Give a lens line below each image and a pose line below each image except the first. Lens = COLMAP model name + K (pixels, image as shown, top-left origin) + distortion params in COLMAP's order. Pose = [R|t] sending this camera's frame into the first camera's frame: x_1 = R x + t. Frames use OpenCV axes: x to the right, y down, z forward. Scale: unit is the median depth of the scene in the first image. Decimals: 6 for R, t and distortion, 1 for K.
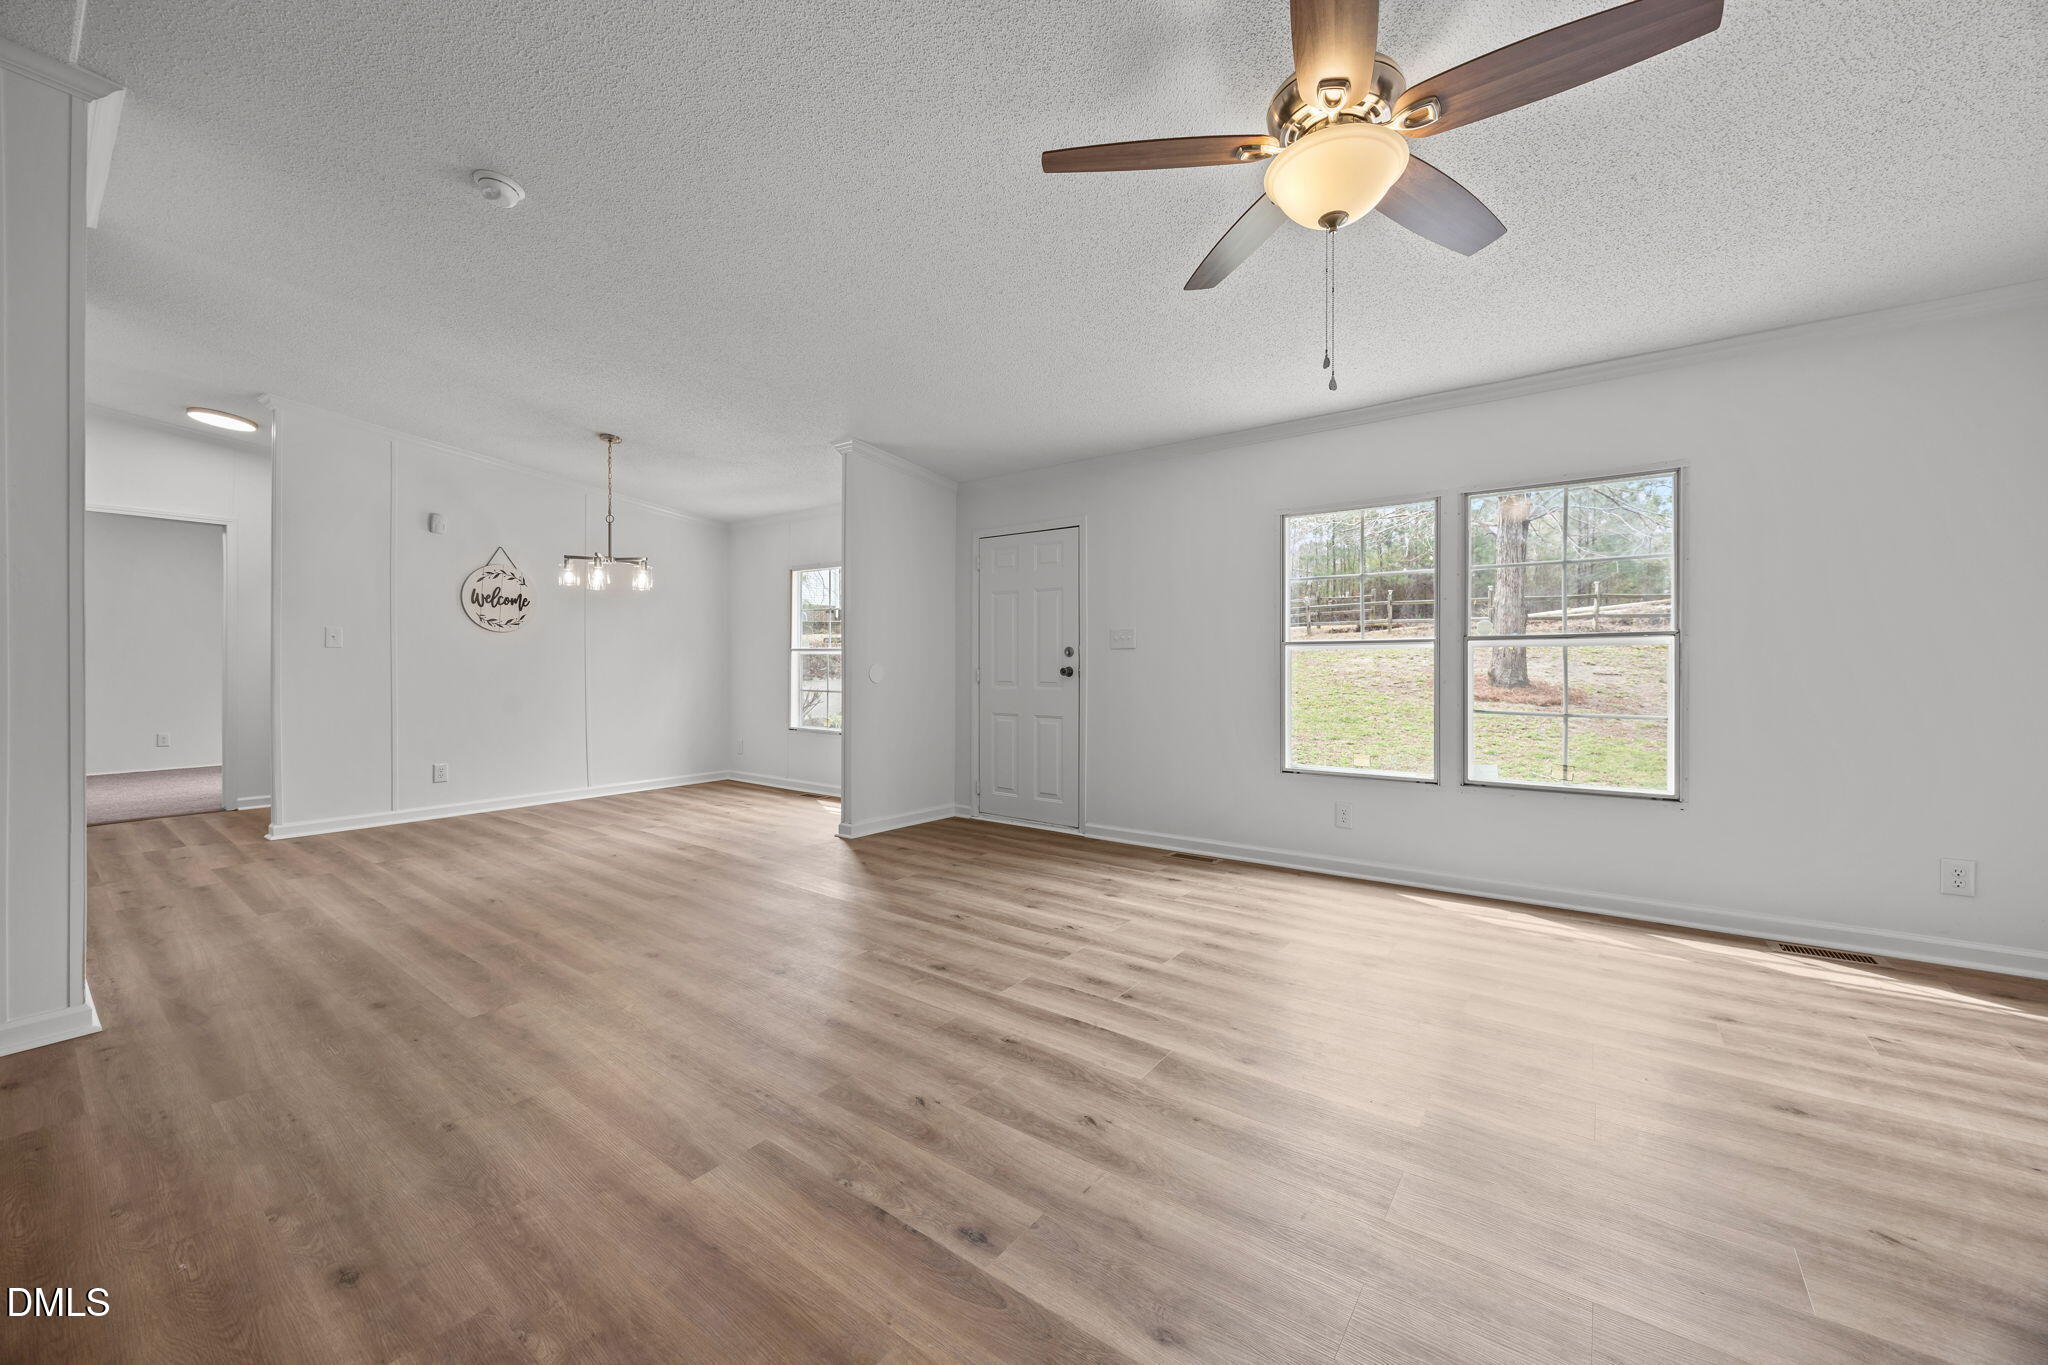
lens RADIAL K [[777.3, 0, 1031.0], [0, 777.3, 664.7], [0, 0, 1]] dist [-0.005886, 0.000243]
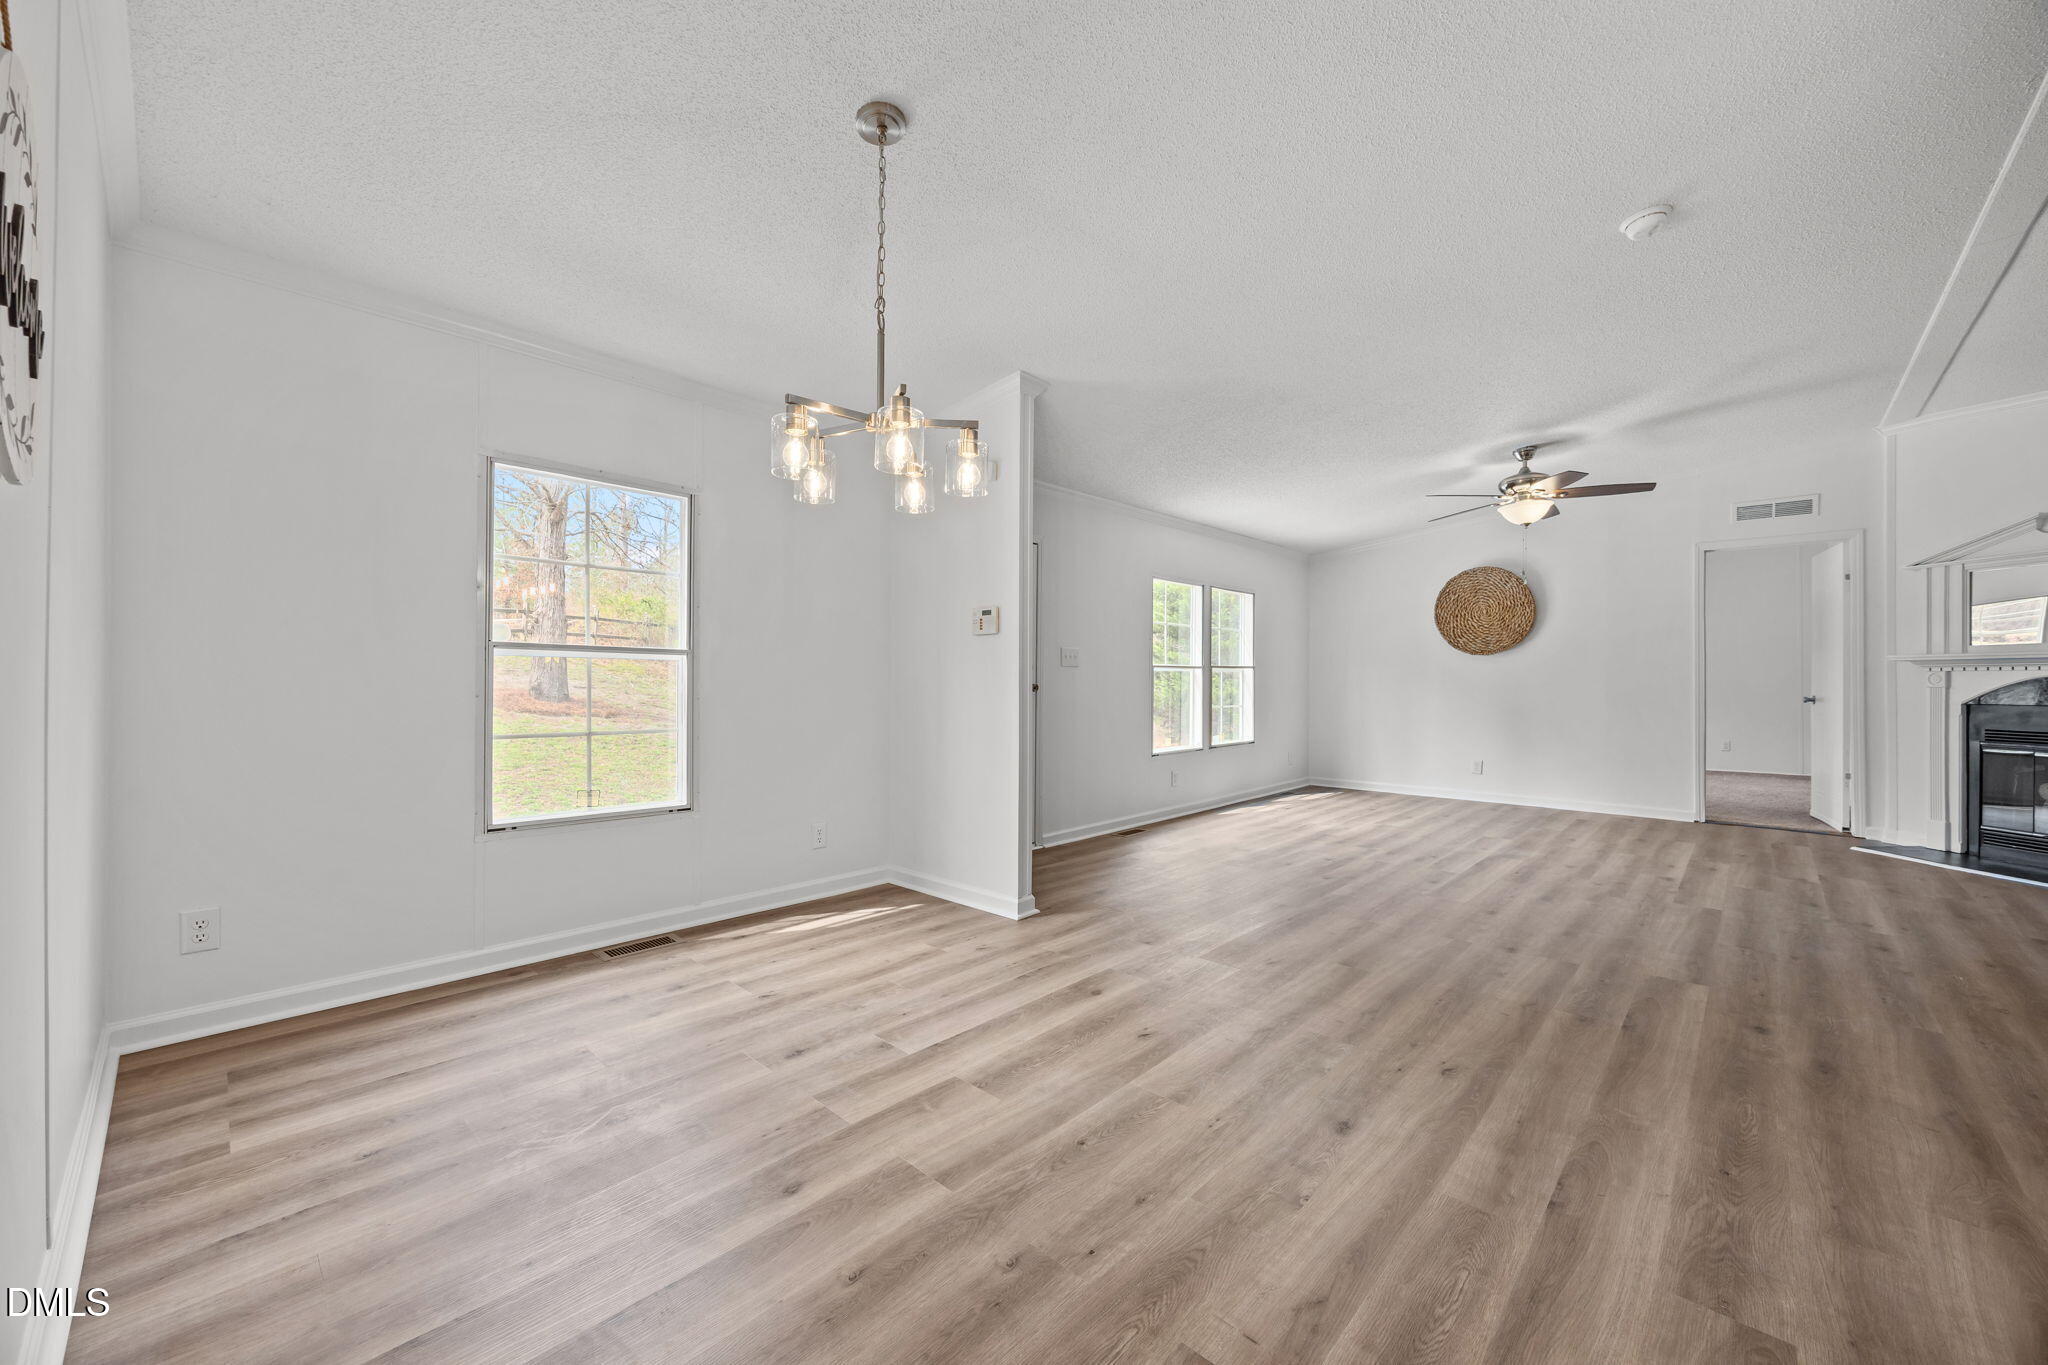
lens RADIAL K [[791.0, 0, 1027.5], [0, 791.0, 676.2], [0, 0, 1]] dist [-0.002364, -0.000141]
pose [[0.110095, 0.007029, 0.993896, -1.547474], [-0.003784, 0.999971, -0.006653, 0.002417], [-0.993914, -0.003029, 0.110118, 1.446063]]
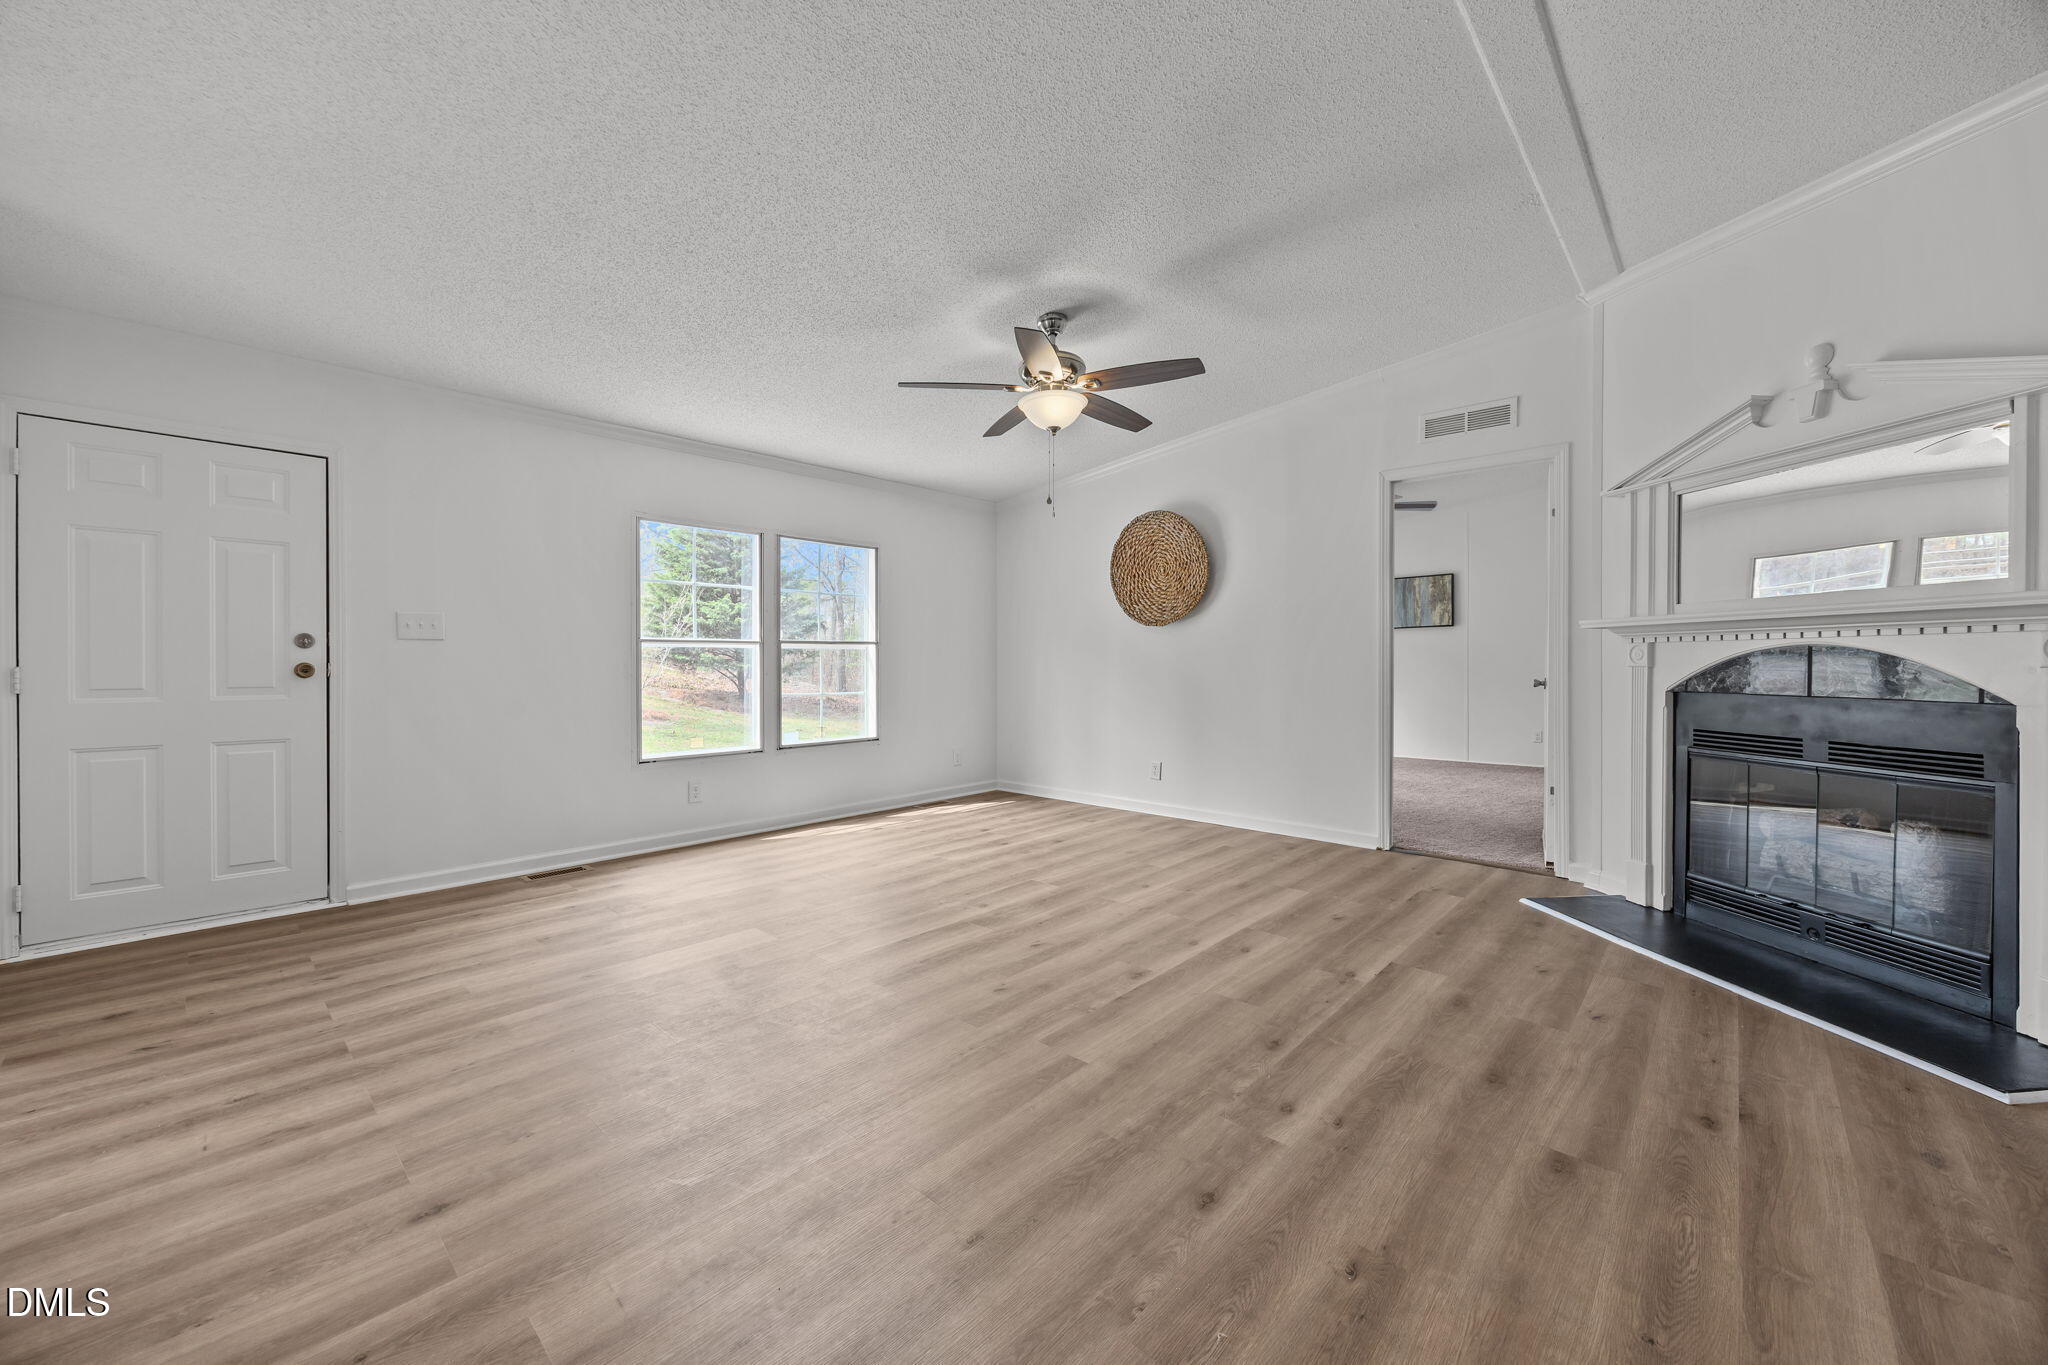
lens RADIAL K [[777.3, 0, 1031.0], [0, 777.3, 664.7], [0, 0, 1]] dist [-0.005886, 0.000243]
pose [[0.100522, -0.003308, 0.994929, -0.894125], [-0.000817, 0.999994, 0.003408, 0.001841], [-0.994935, -0.001155, 0.100518, 0.500990]]
